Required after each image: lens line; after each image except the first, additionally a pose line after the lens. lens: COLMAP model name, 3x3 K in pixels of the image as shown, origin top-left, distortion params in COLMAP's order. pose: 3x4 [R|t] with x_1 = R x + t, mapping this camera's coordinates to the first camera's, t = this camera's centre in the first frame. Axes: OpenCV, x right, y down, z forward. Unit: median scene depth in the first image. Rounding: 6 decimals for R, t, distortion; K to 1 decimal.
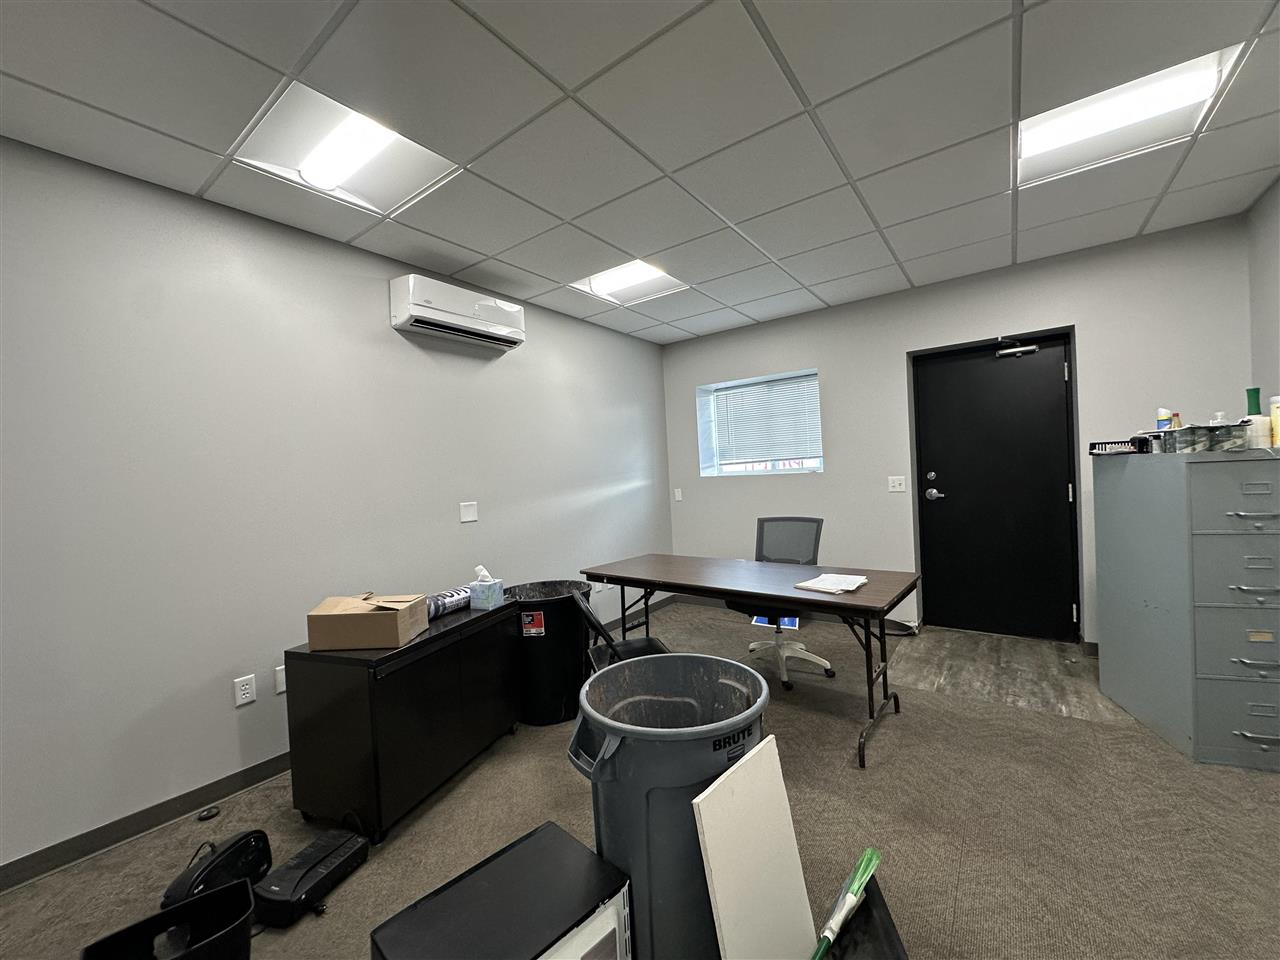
lens RADIAL K [[504.8, 0, 640.0], [0, 504.8, 480.0], [0, 0, 1]] dist [-0.002695, -0.000196]
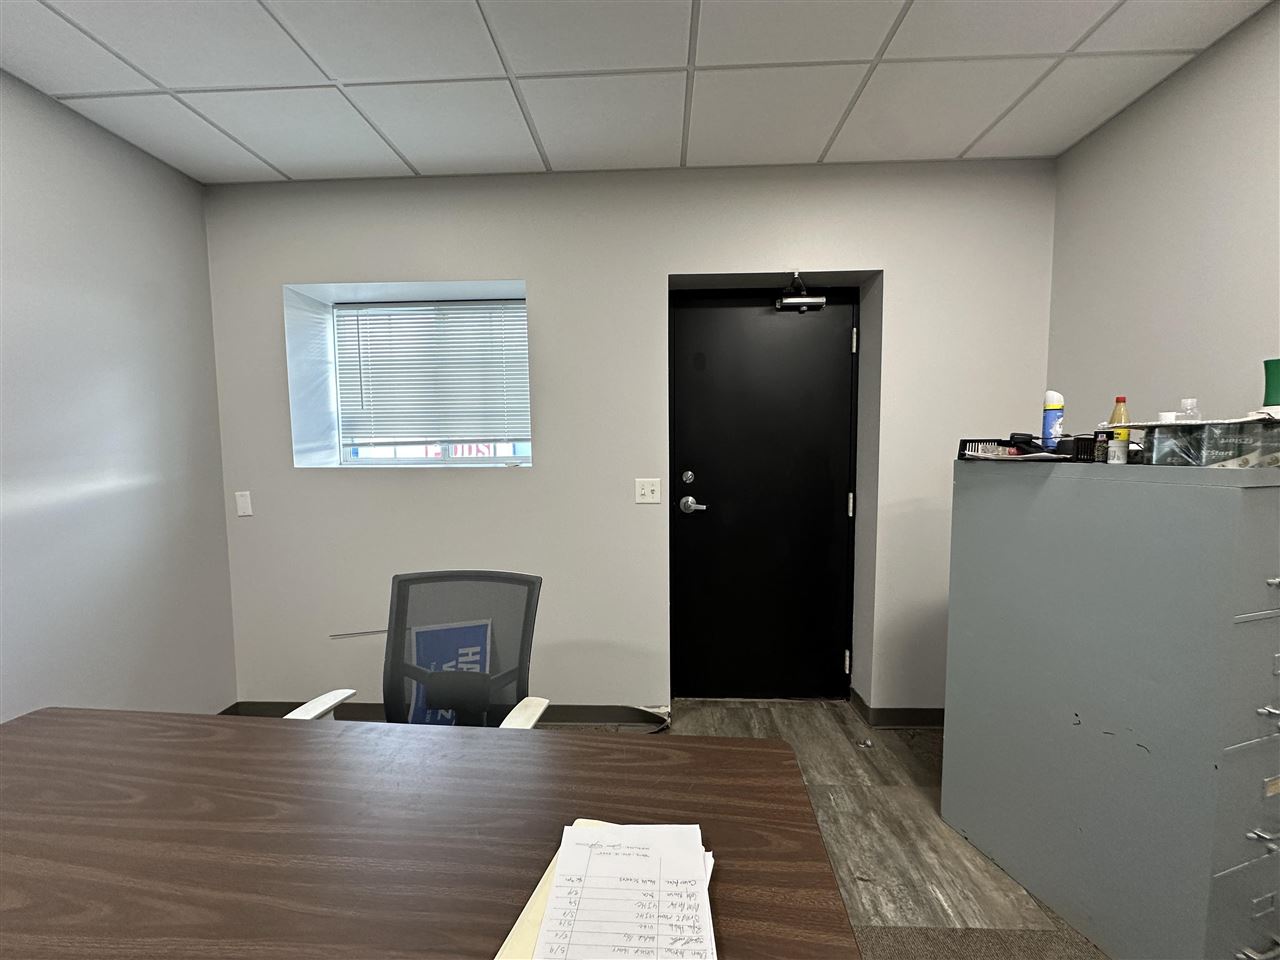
lens RADIAL K [[504.8, 0, 640.0], [0, 504.8, 480.0], [0, 0, 1]] dist [-0.002695, -0.000196]
pose [[0.827746, 0.003793, 0.561091, 0.159026], [-0.024836, 0.999245, 0.029883, -0.023588], [-0.560554, -0.038671, 0.827215, 0.506802]]
